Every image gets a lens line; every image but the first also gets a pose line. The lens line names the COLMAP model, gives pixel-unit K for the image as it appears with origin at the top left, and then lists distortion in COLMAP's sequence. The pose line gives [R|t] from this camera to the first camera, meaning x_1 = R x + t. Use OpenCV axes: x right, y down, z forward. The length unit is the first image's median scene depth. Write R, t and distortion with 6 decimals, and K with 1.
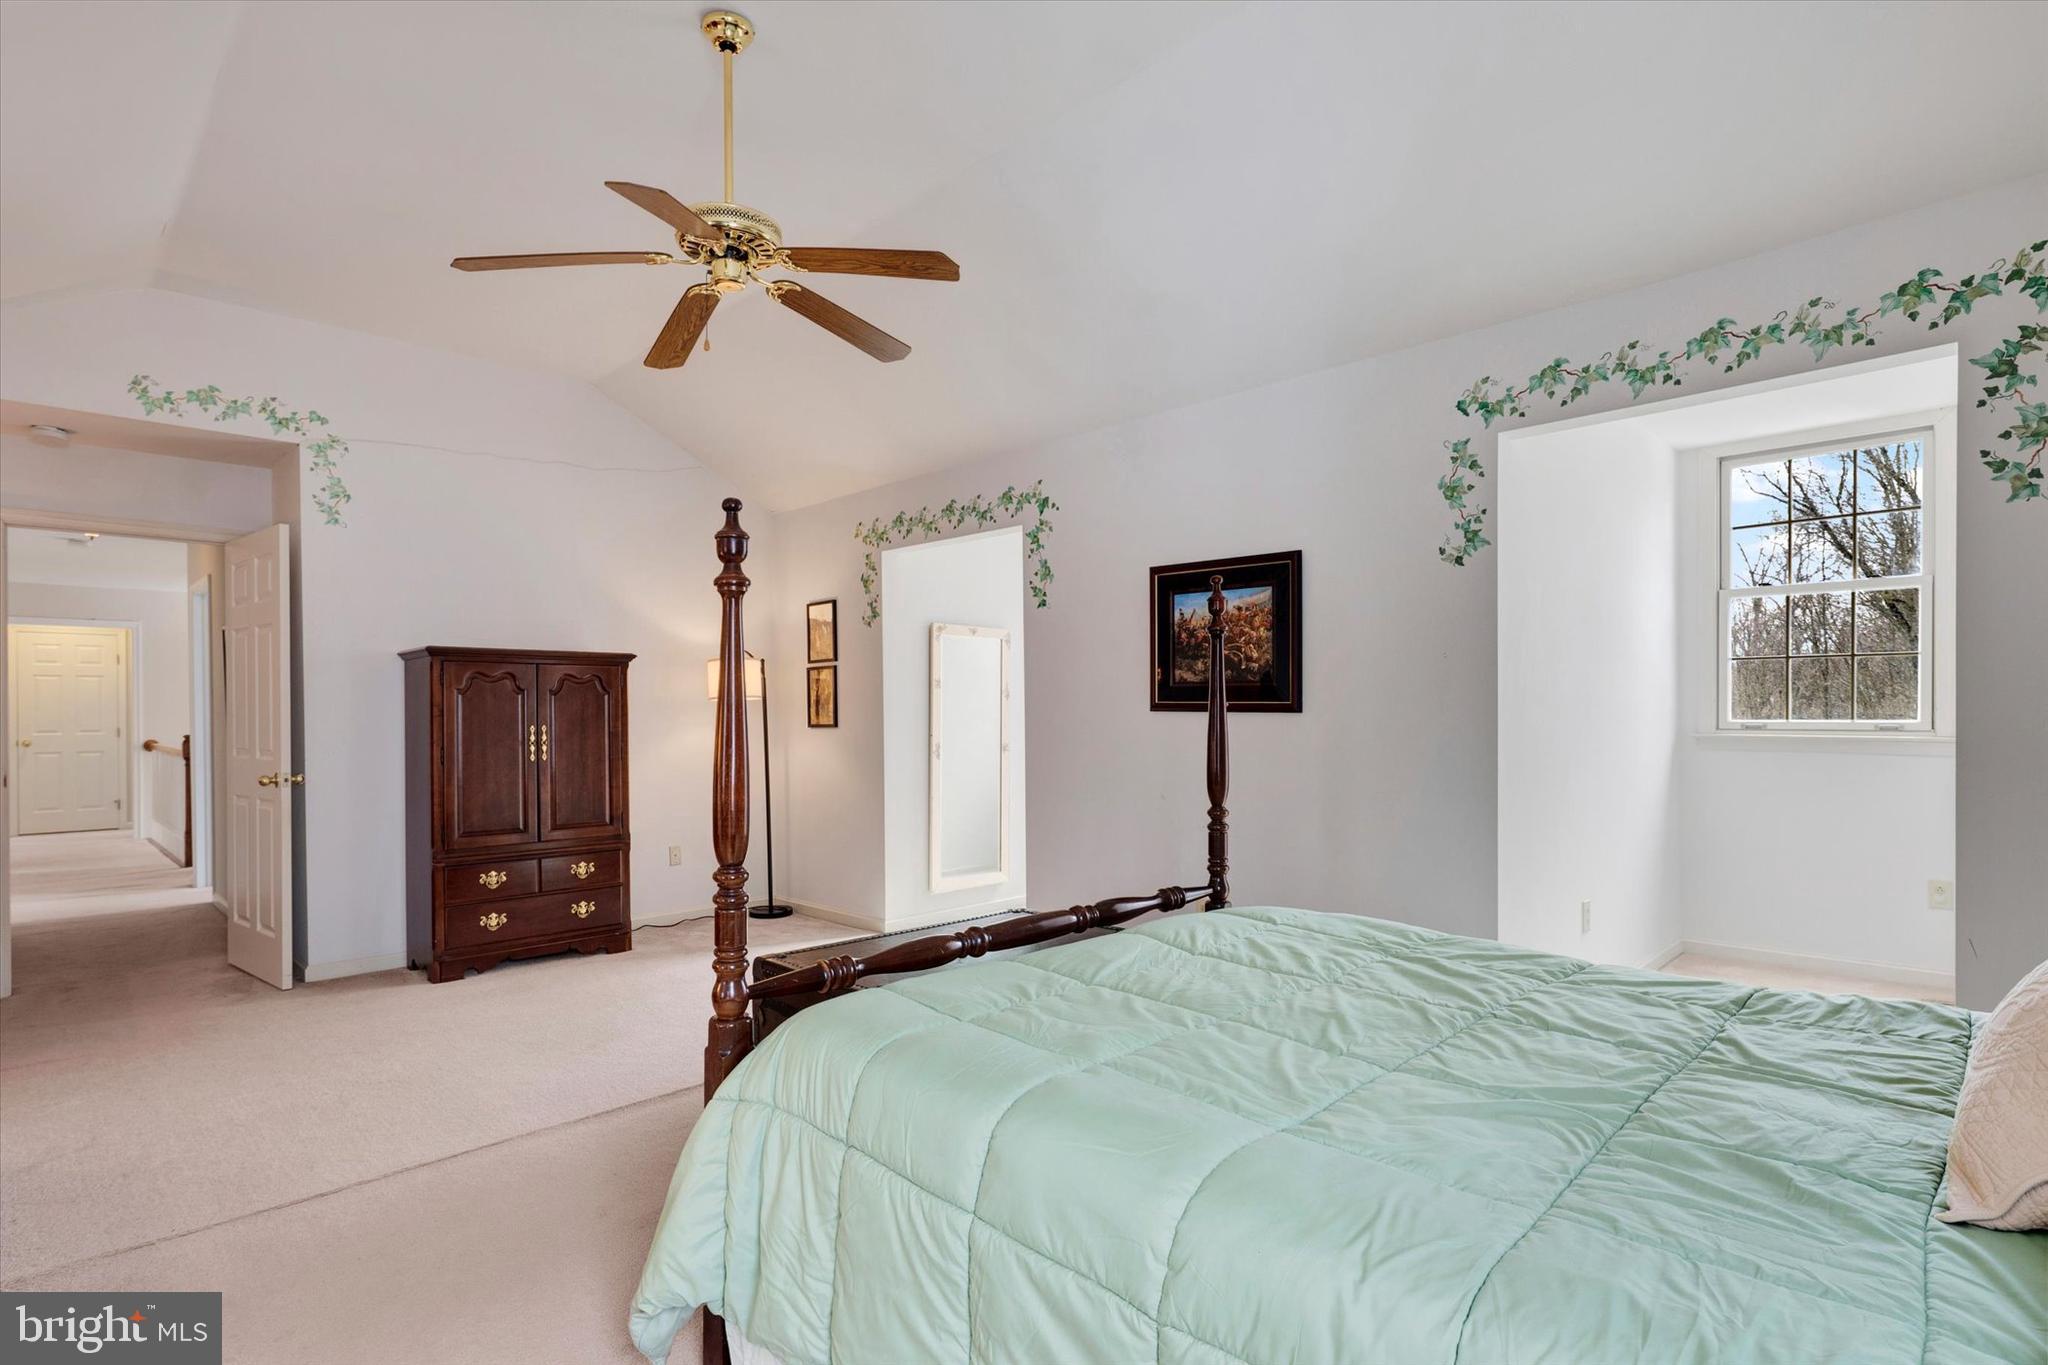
lens RADIAL K [[1025.1, 0, 1020.7], [0, 1025.1, 715.3], [0, 0, 1]] dist [0.027243, -0.000470]
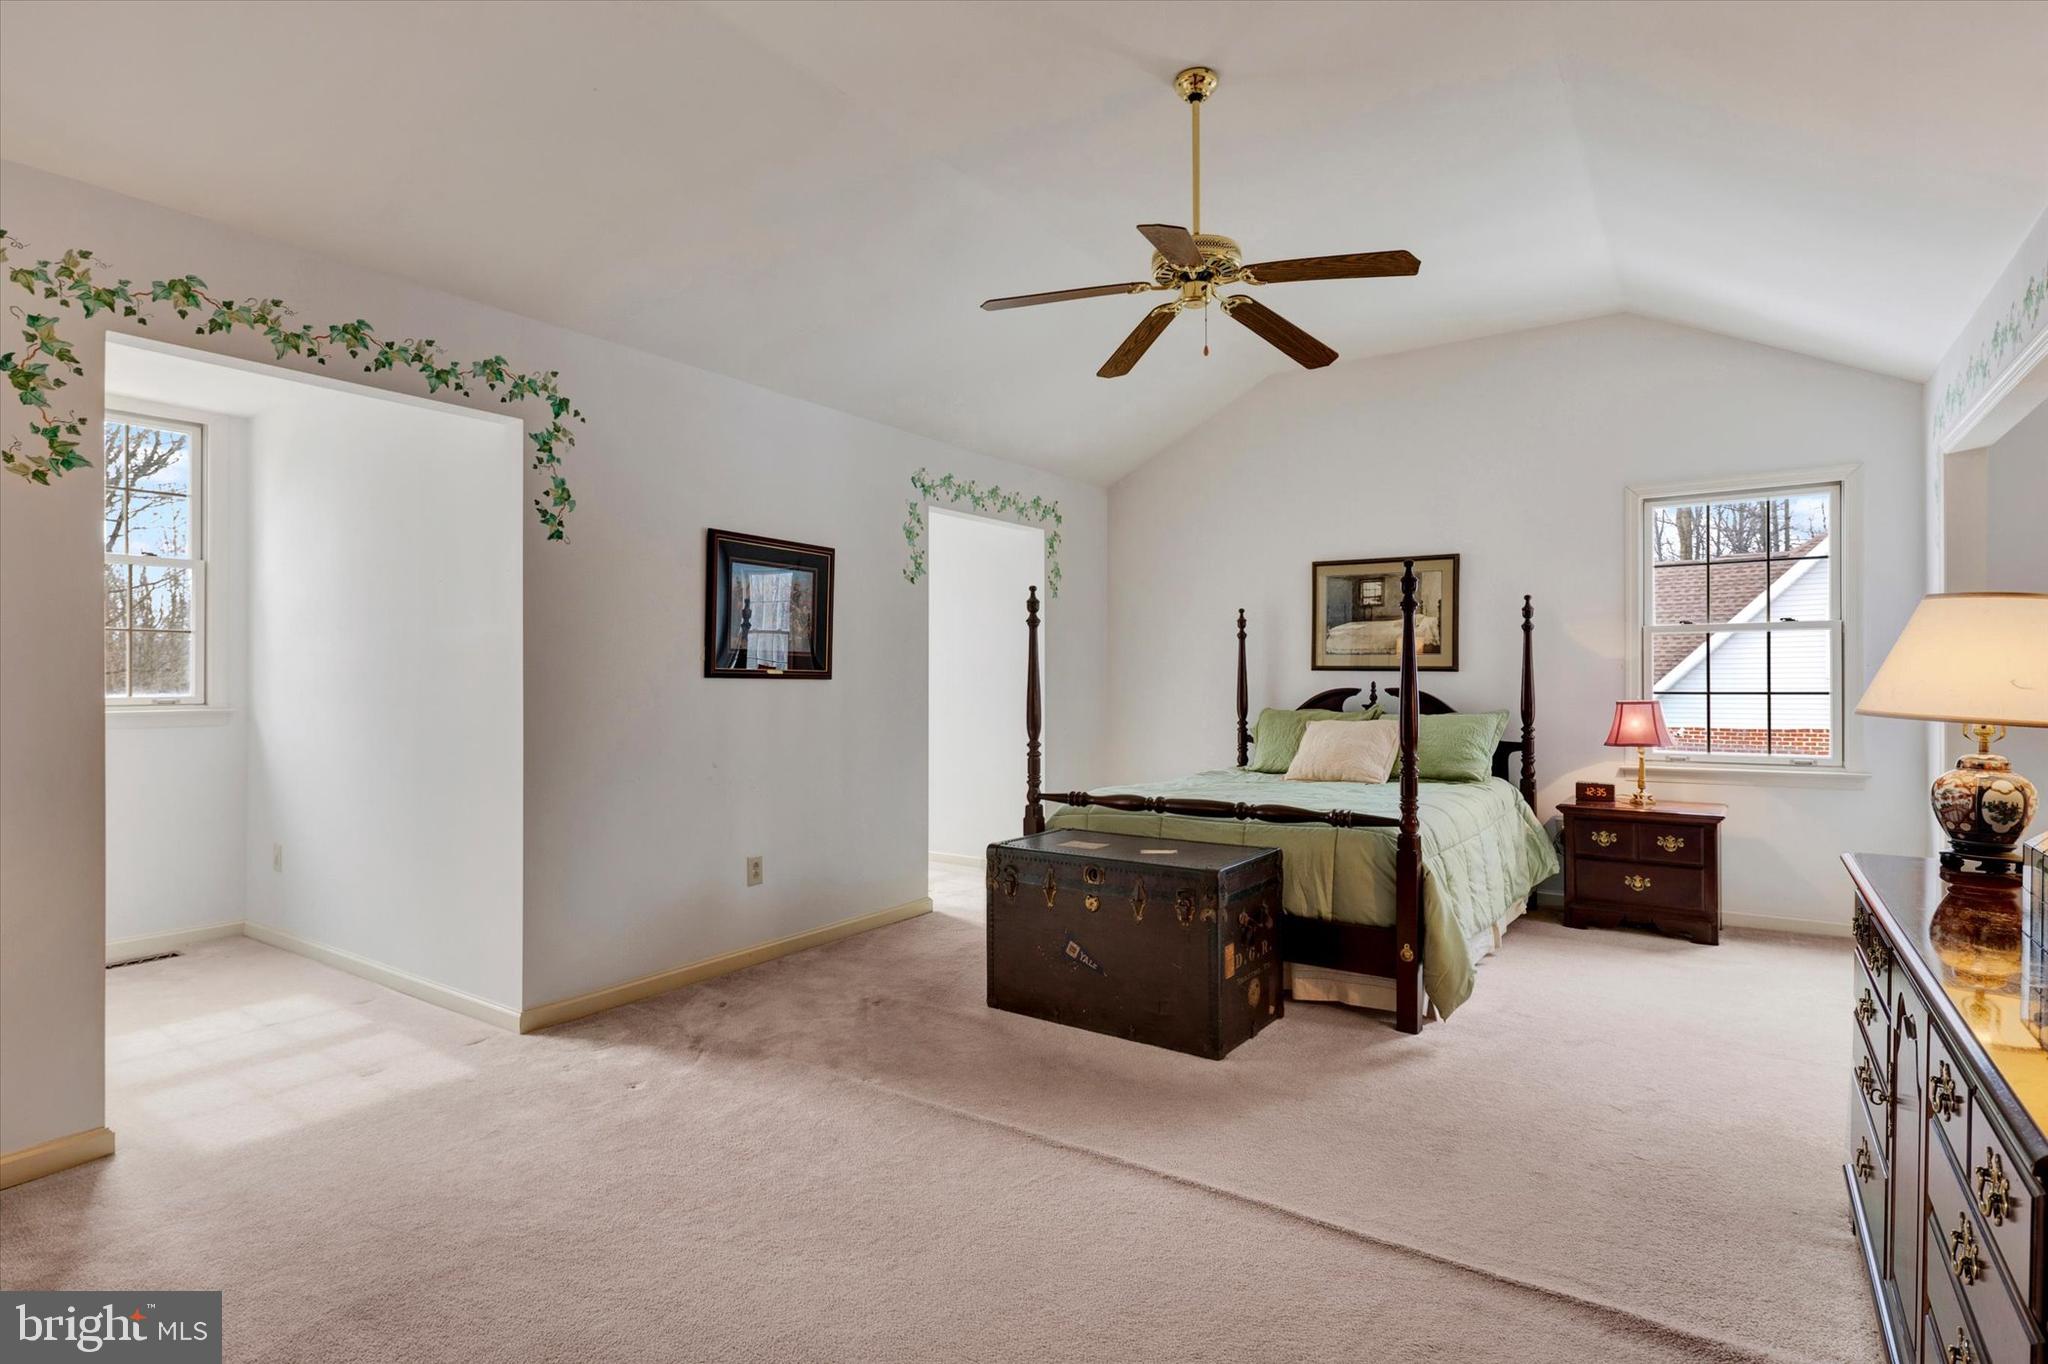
lens RADIAL K [[1010.4, 0, 1024.0], [0, 1010.4, 682.0], [0, 0, 1]] dist [0.002680, 0.000865]
pose [[-0.177827, -0.000059, 0.984062, -0.773050], [0.003353, 0.999994, 0.000666, 0.000666], [-0.984056, 0.003418, -0.177825, 0.788424]]
